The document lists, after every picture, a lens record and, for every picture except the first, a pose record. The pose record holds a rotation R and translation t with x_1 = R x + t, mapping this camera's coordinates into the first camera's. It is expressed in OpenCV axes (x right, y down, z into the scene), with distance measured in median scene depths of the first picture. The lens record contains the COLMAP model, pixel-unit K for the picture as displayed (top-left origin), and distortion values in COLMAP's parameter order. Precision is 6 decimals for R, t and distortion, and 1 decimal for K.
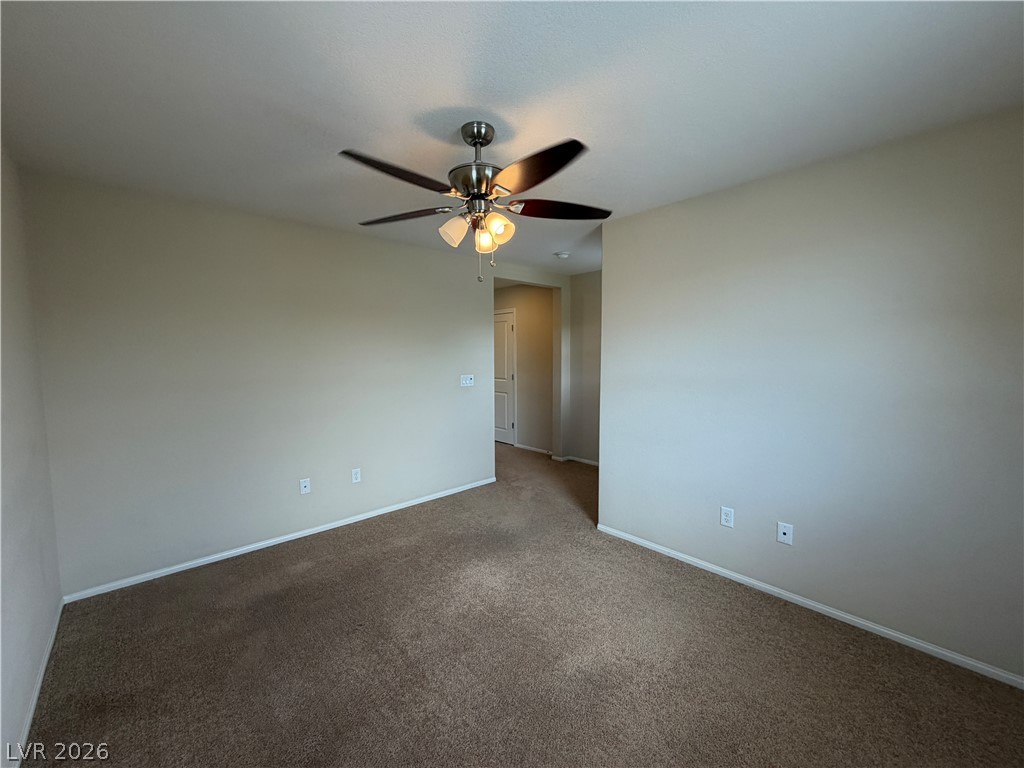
lens RADIAL K [[406.5, 0, 510.9], [0, 406.5, 387.5], [0, 0, 1]] dist [-0.000833, 0.000036]
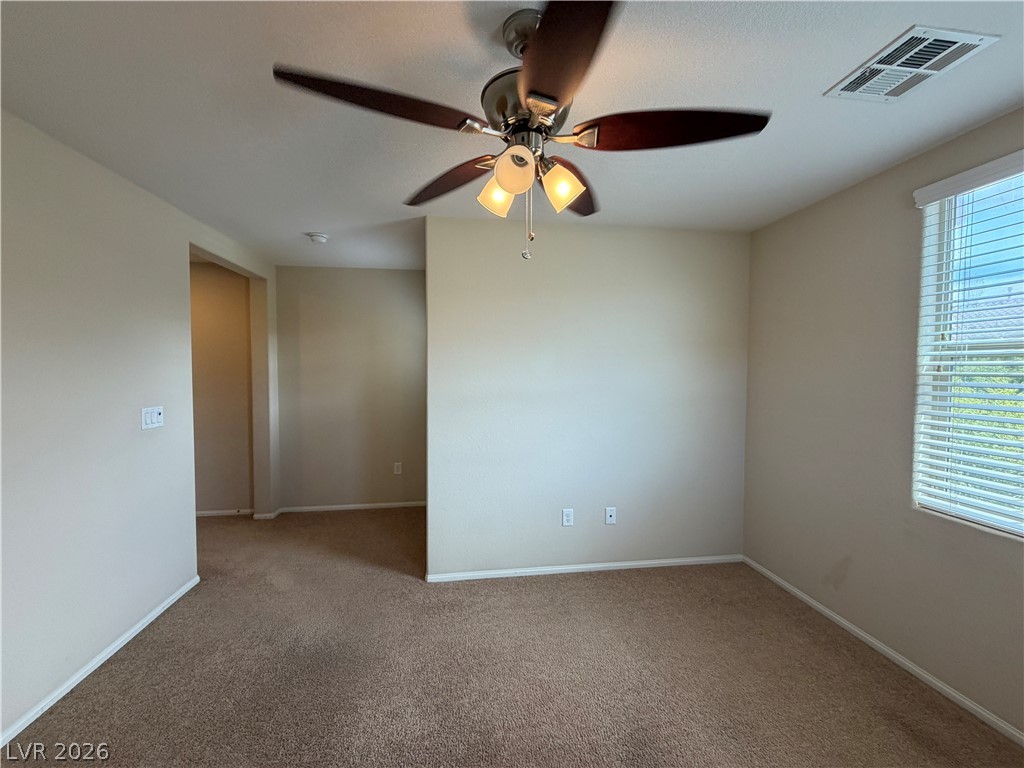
lens RADIAL K [[406.5, 0, 513.7], [0, 406.5, 386.0], [0, 0, 1]] dist [-0.000833, 0.000036]
pose [[0.570577, -0.027072, 0.820798, -0.347956], [0.063424, 0.997924, -0.011175, -0.028426], [-0.818792, 0.058435, 0.571109, 0.356677]]
